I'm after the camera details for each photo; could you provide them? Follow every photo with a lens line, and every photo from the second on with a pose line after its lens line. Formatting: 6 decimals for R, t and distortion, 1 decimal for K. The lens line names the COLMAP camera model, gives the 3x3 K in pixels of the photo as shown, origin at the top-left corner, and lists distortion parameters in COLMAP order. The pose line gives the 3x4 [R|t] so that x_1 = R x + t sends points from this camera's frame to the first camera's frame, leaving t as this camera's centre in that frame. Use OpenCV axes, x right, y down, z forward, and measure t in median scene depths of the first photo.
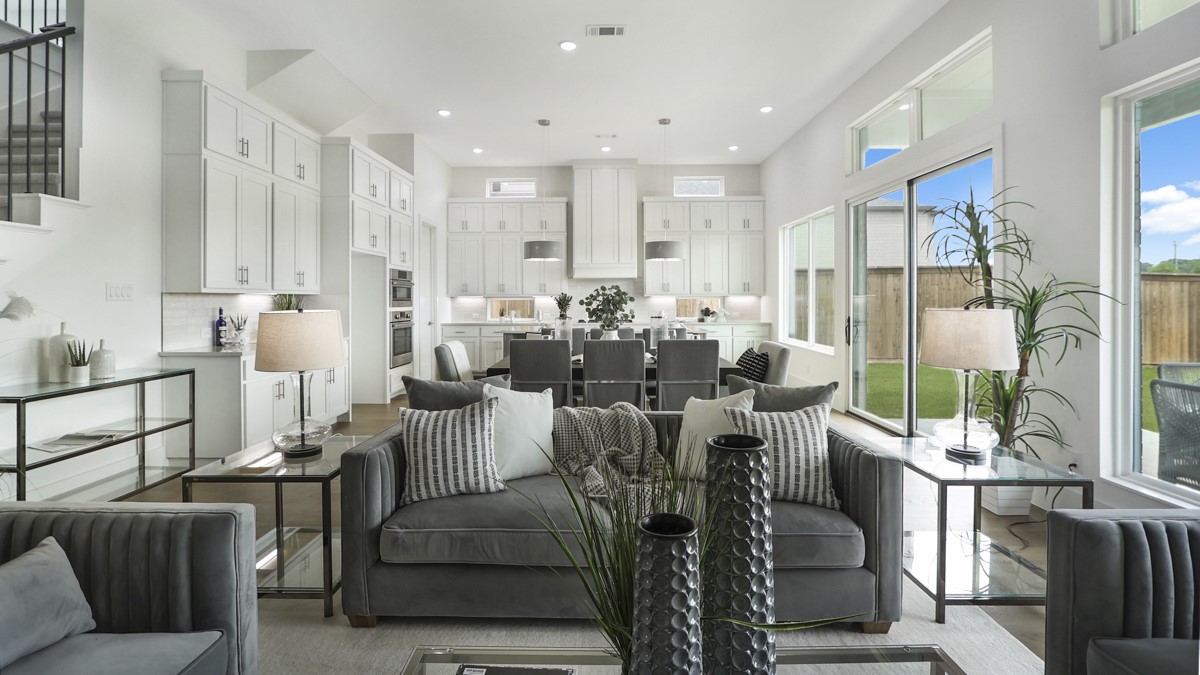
lens RADIAL K [[556.9, 0, 607.0], [0, 556.9, 299.2], [0, 0, 1]] dist [-0.002230, 0.002964]
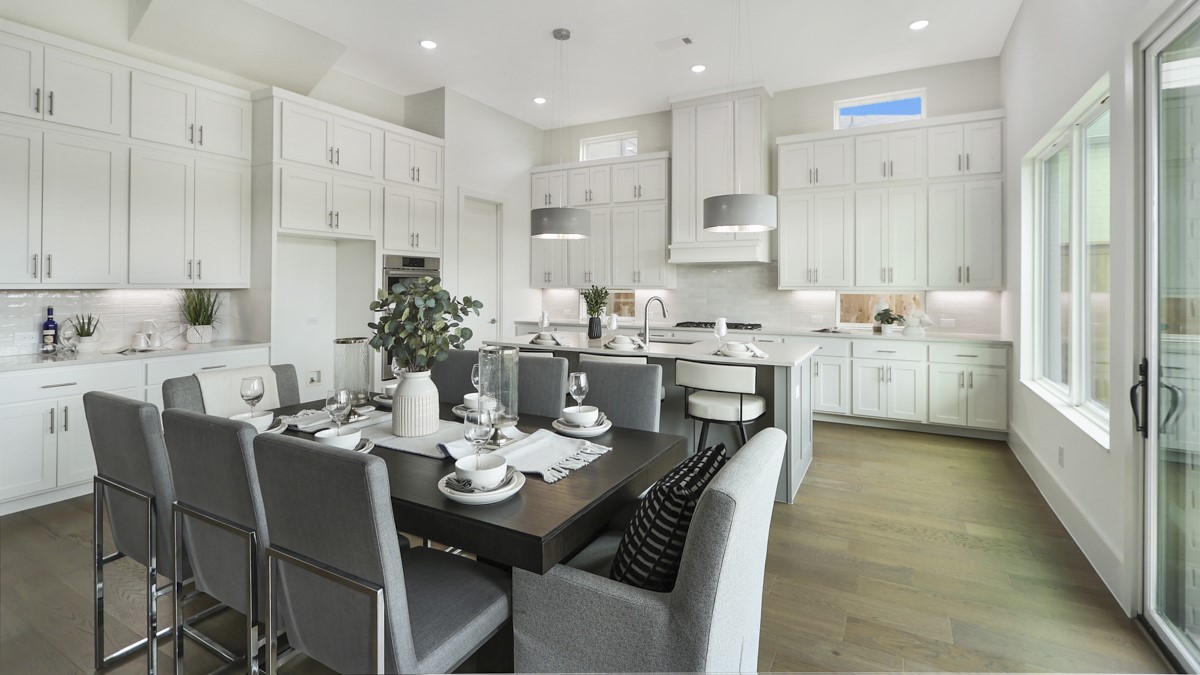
lens RADIAL K [[556.9, 0, 595.3], [0, 556.9, 281.7], [0, 0, 1]] dist [-0.002230, 0.002964]
pose [[0.881745, 0.001264, -0.471725, 0.187273], [-0.004661, 0.999971, -0.006034, -0.009622], [0.471703, 0.007519, 0.881725, 0.329097]]
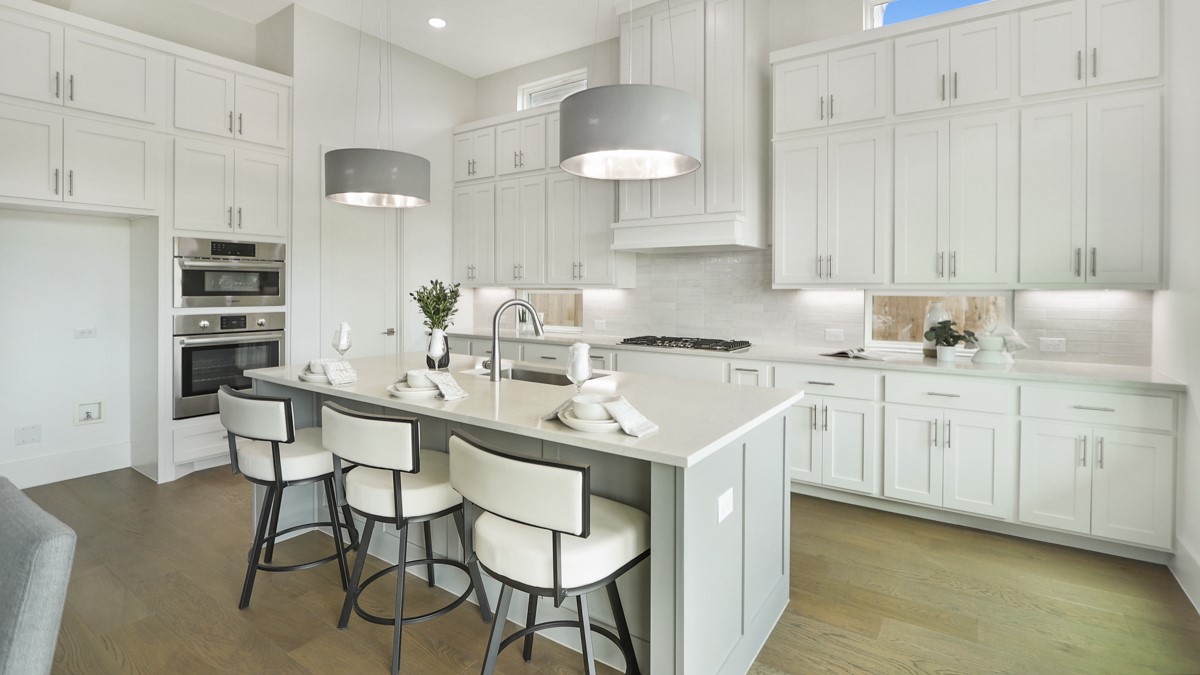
lens RADIAL K [[568.5, 0, 593.1], [0, 568.5, 291.0], [0, 0, 1]] dist [-0.013551, 0.000766]
pose [[0.831894, 0.008743, -0.554866, 0.194267], [-0.005245, 0.999955, 0.007892, -0.006318], [0.554910, -0.003655, 0.831902, 0.574102]]
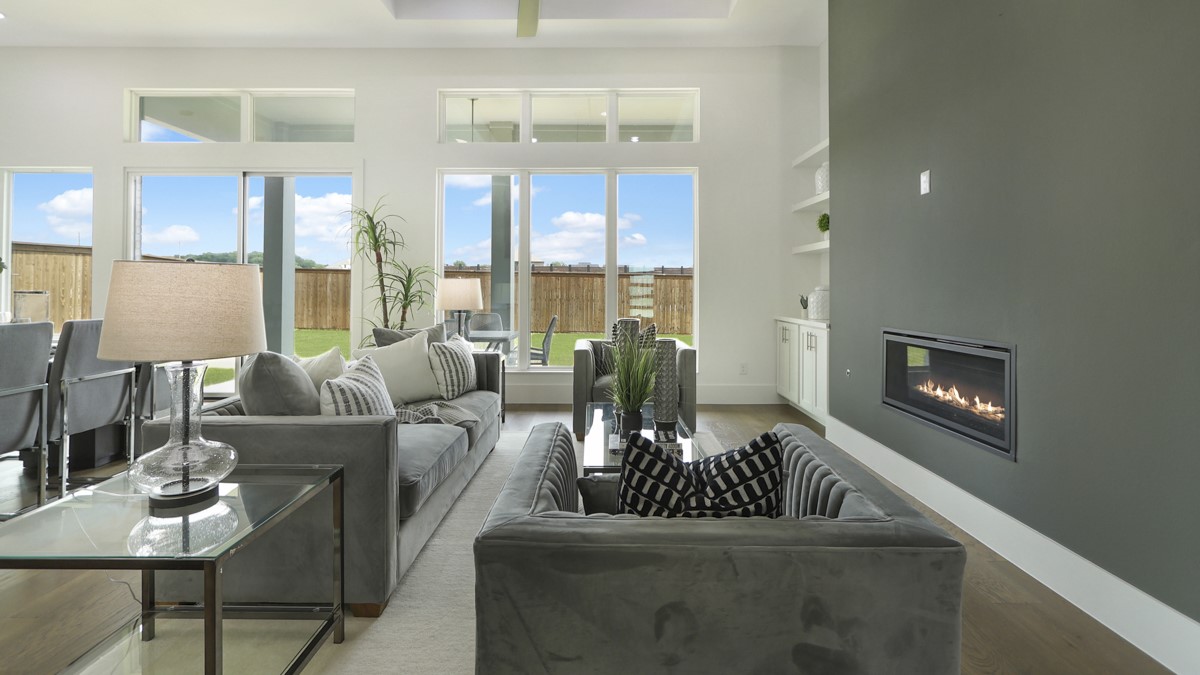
lens RADIAL K [[568.5, 0, 589.2], [0, 568.5, 285.1], [0, 0, 1]] dist [-0.013551, 0.000766]
pose [[0.007779, 0.004369, 0.999960, -0.329125], [-0.000445, 0.999990, -0.004365, 0.012757], [-0.999970, -0.000411, 0.007781, 0.153617]]
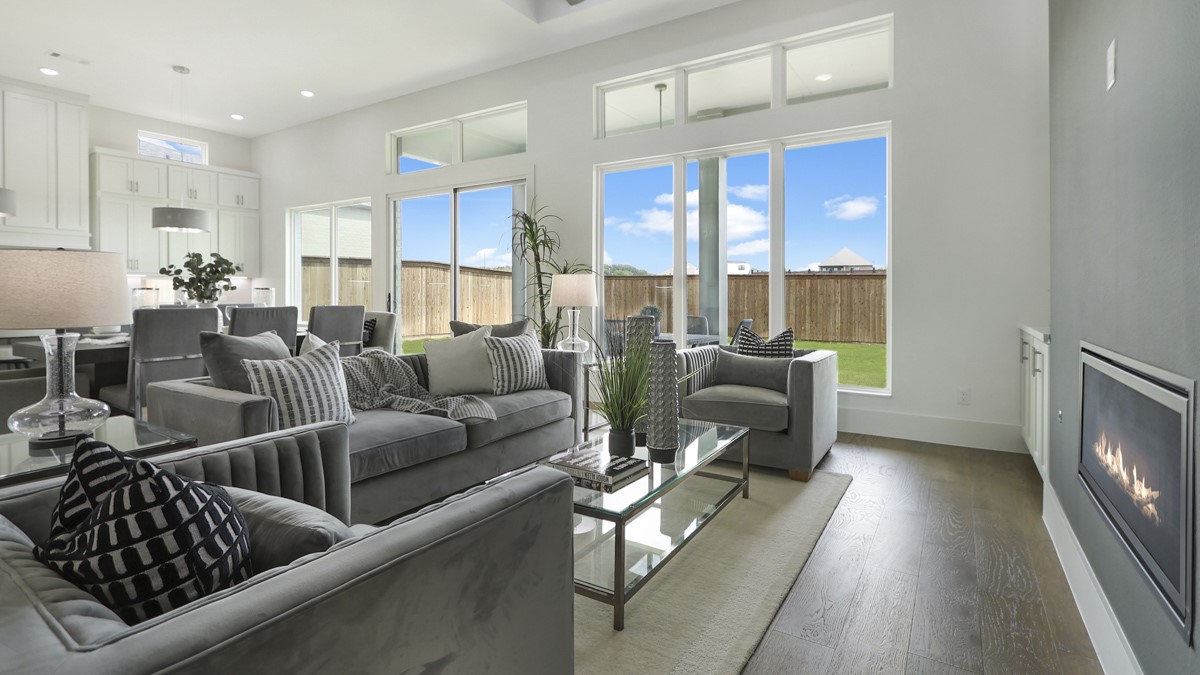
lens RADIAL K [[556.9, 0, 592.5], [0, 556.9, 294.8], [0, 0, 1]] dist [-0.002230, 0.002964]
pose [[0.536803, 0.000378, 0.843707, -0.219621], [-0.000192, 1.000000, -0.000326, 0.022864], [-0.843707, 0.000013, 0.536803, 0.002335]]
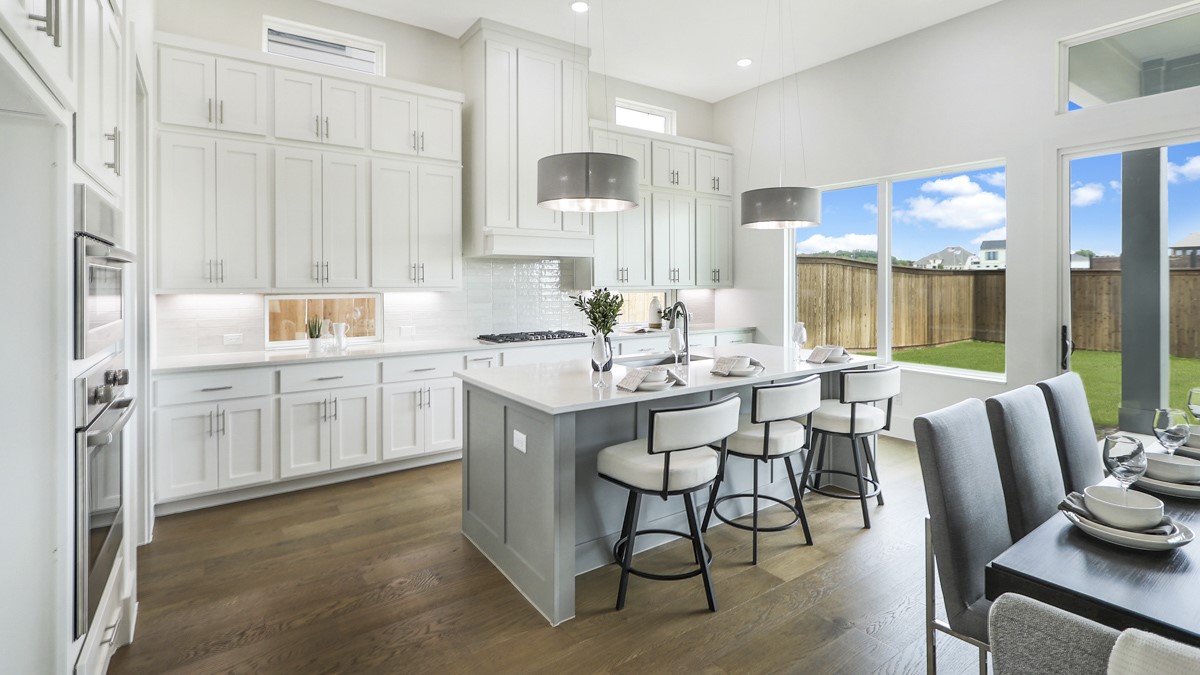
lens RADIAL K [[556.9, 0, 597.6], [0, 556.9, 288.4], [0, 0, 1]] dist [-0.002230, 0.002964]
pose [[0.812722, -0.003078, 0.582643, -0.269630], [-0.002308, 0.999961, 0.008502, -0.012018], [-0.582647, -0.008255, 0.812683, 0.525686]]
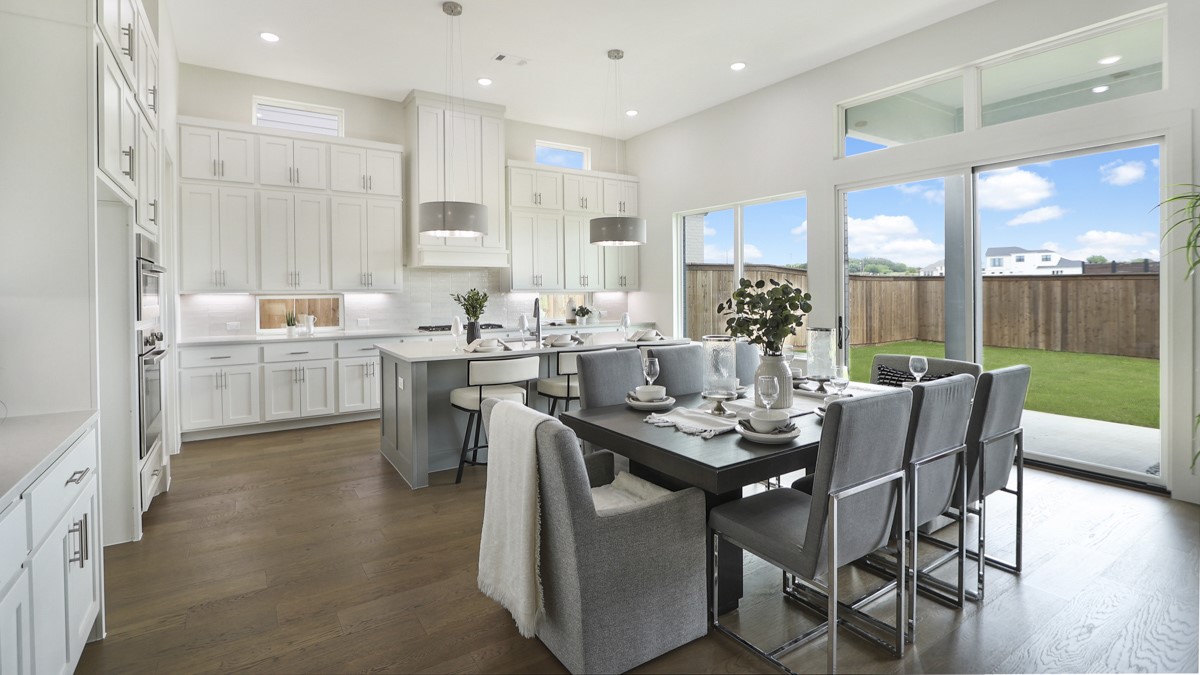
lens RADIAL K [[556.9, 0, 598.3], [0, 556.9, 303.0], [0, 0, 1]] dist [-0.002230, 0.002964]
pose [[0.830674, -0.012528, 0.556618, -0.255449], [0.001768, 0.999801, 0.019865, -0.005728], [-0.556756, -0.015517, 0.830531, 0.312468]]
